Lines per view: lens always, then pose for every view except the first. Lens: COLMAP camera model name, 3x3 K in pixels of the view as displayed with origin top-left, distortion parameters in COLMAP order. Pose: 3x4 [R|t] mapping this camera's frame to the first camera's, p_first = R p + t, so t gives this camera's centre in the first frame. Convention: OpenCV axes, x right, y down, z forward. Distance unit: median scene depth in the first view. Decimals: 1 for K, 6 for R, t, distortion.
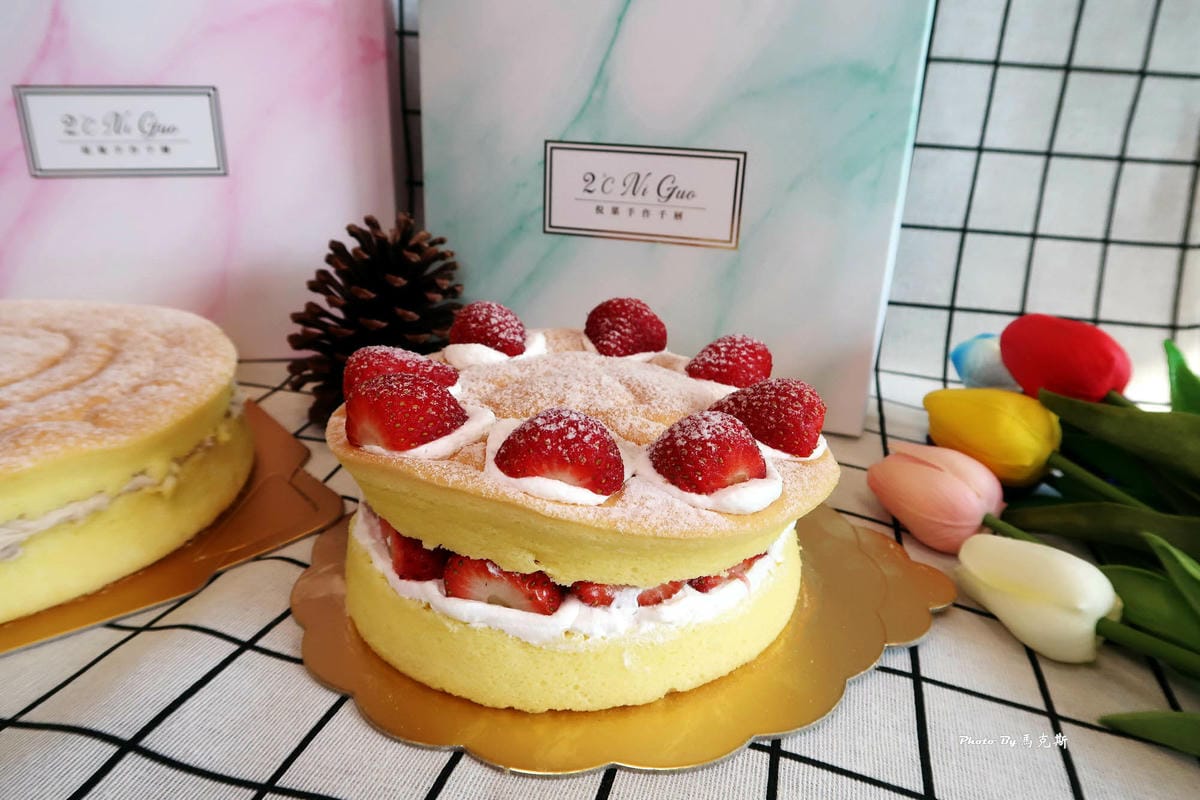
lens RADIAL K [[831.8, 0, 600.0], [0, 831.8, 400.0], [0, 0, 1]] dist [-0.011427, -0.003311]
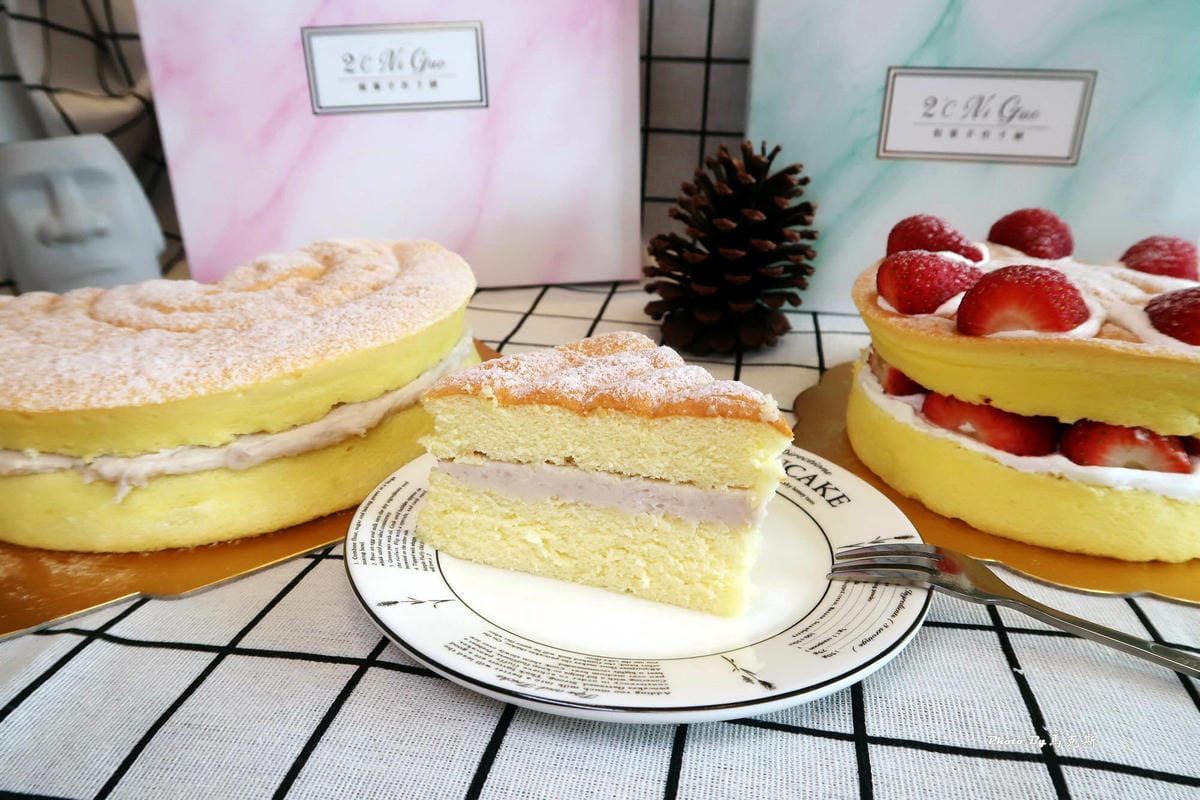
lens RADIAL K [[850.5, 0, 604.6], [0, 850.5, 373.5], [0, 0, 1]] dist [0.018050, -0.008522]
pose [[0.995428, -0.047904, 0.082635, -0.649795], [0.047008, 0.998813, 0.012755, 0.051101], [-0.083148, -0.008812, 0.996498, -0.052032]]
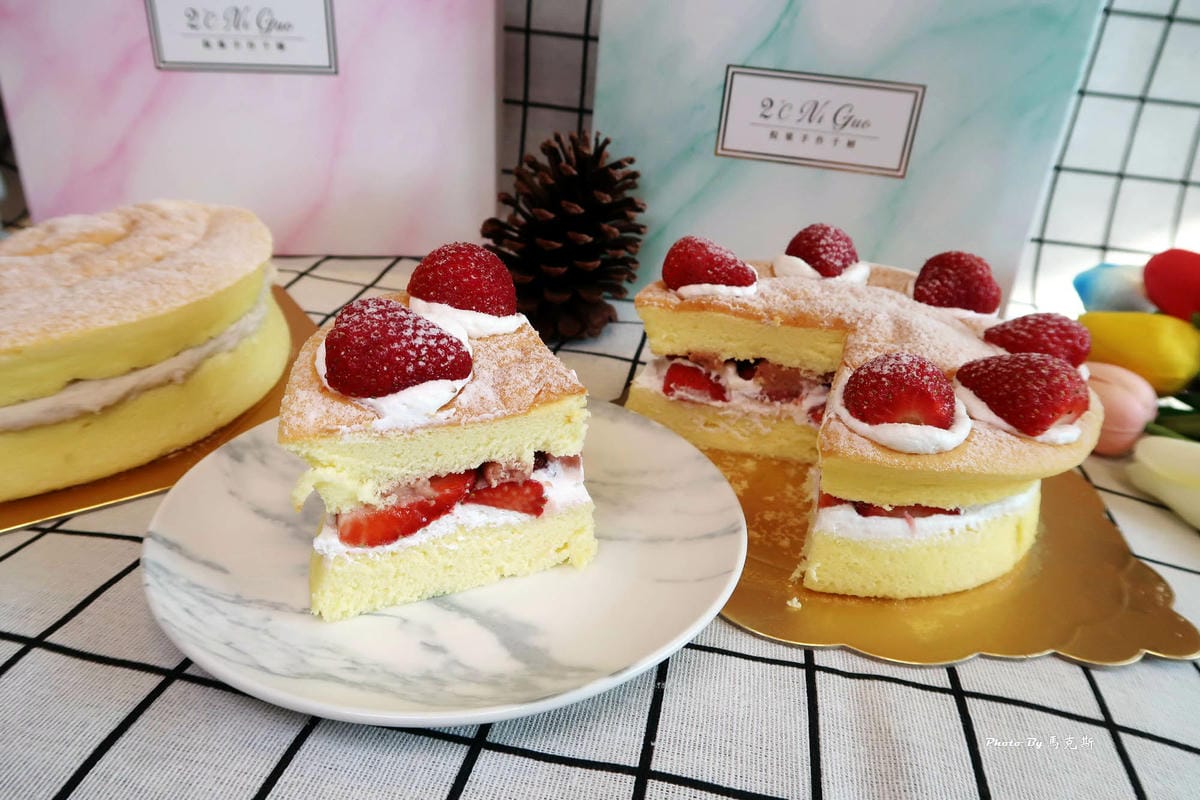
lens RADIAL K [[850.5, 0, 604.6], [0, 850.5, 373.5], [0, 0, 1]] dist [0.018050, -0.008522]
pose [[0.994491, 0.009958, 0.104346, -0.402201], [-0.016860, 0.997712, 0.065469, 0.007392], [-0.103455, -0.066867, 0.992384, -0.087696]]
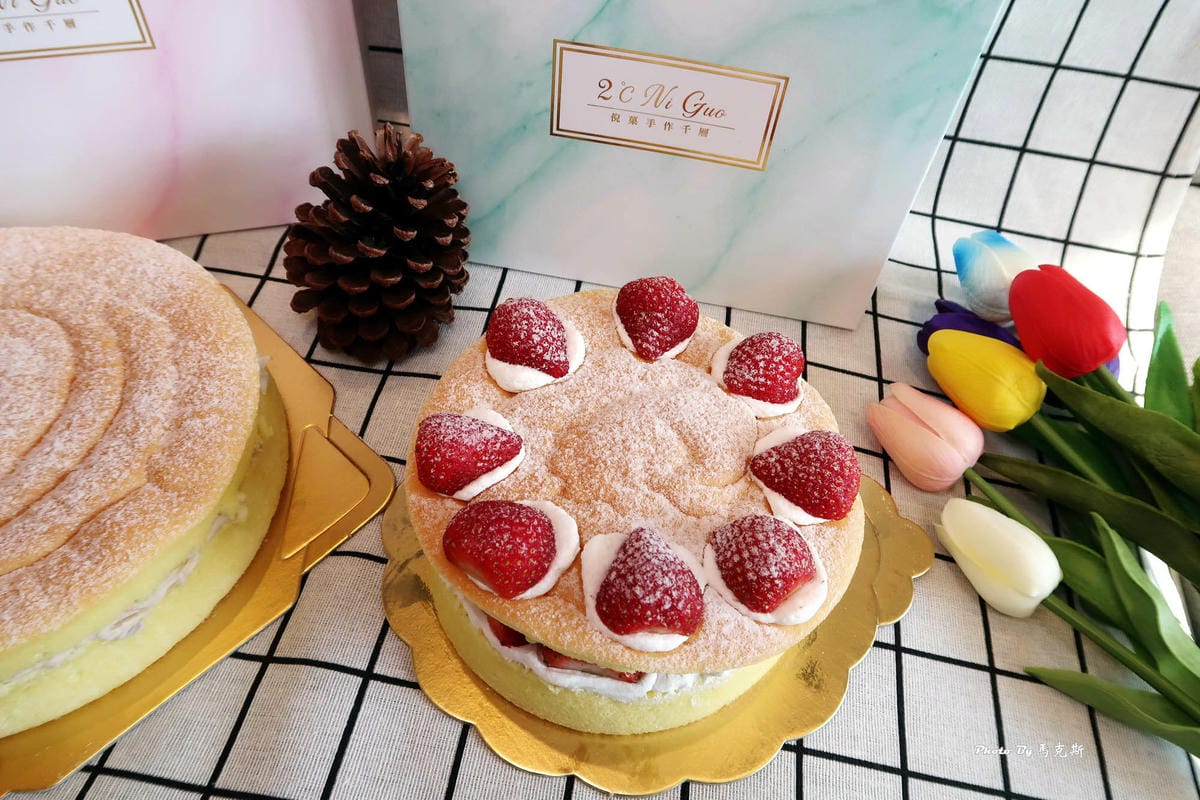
lens RADIAL K [[842.1, 0, 600.0], [0, 842.1, 400.0], [0, 0, 1]] dist [-0.008898, -0.008569]
pose [[0.994047, -0.051524, 0.096000, -0.148362], [-0.003414, 0.865952, 0.500116, -0.520052], [-0.108900, -0.497467, 0.860621, 0.090402]]
